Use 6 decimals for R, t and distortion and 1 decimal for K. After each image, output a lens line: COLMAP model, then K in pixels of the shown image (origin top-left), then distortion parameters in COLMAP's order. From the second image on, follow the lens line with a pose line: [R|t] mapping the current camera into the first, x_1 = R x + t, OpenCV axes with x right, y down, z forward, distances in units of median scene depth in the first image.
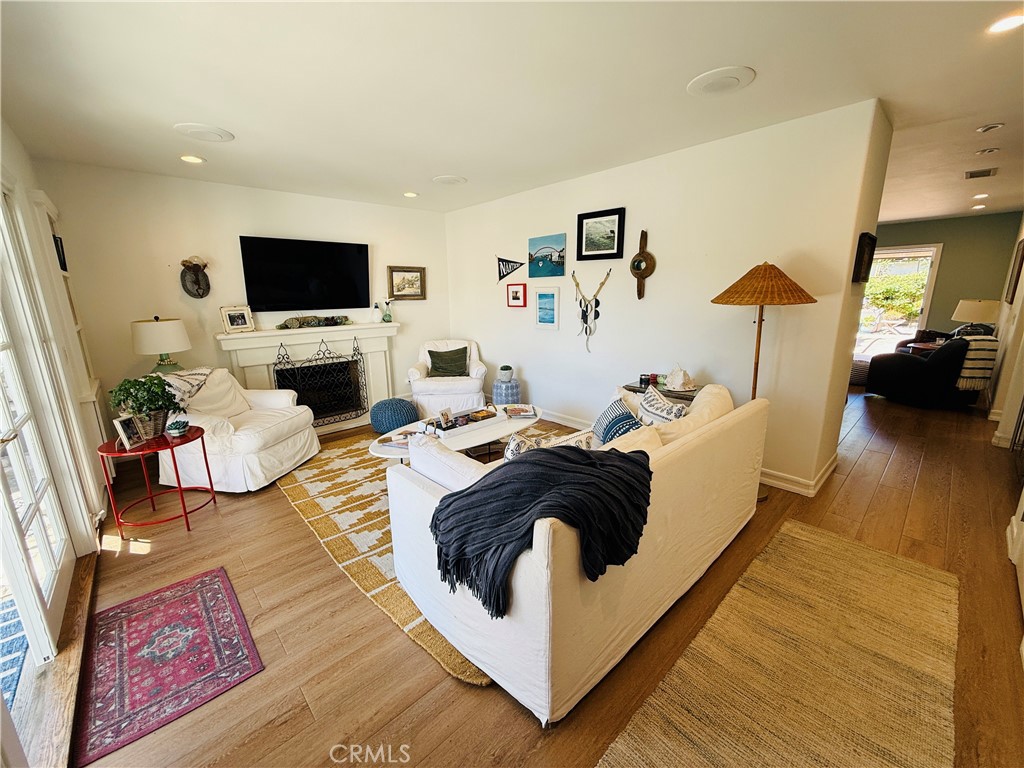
lens RADIAL K [[408.2, 0, 514.3], [0, 408.2, 388.4], [0, 0, 1]] dist [0.000003, -0.000234]
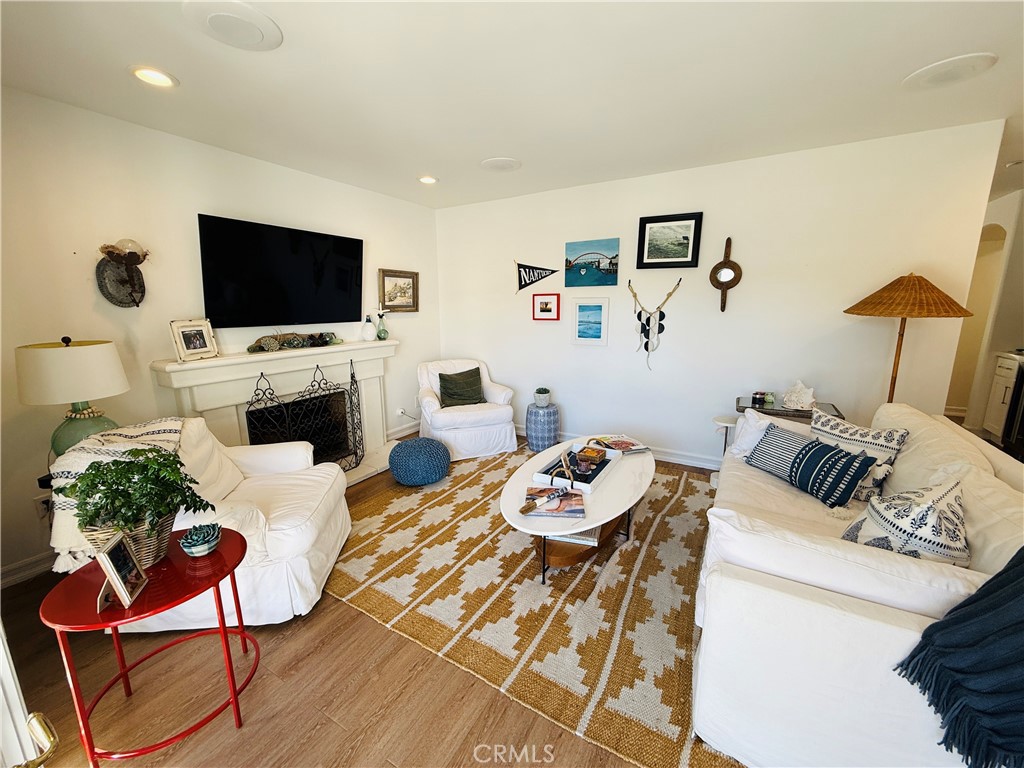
lens RADIAL K [[408.2, 0, 516.3], [0, 408.2, 387.9], [0, 0, 1]] dist [0.000003, -0.000234]
pose [[0.957235, -0.049016, 0.285130, -0.361994], [0.058502, 0.997978, -0.024840, -0.043740], [-0.283336, 0.040459, 0.958167, 0.220896]]
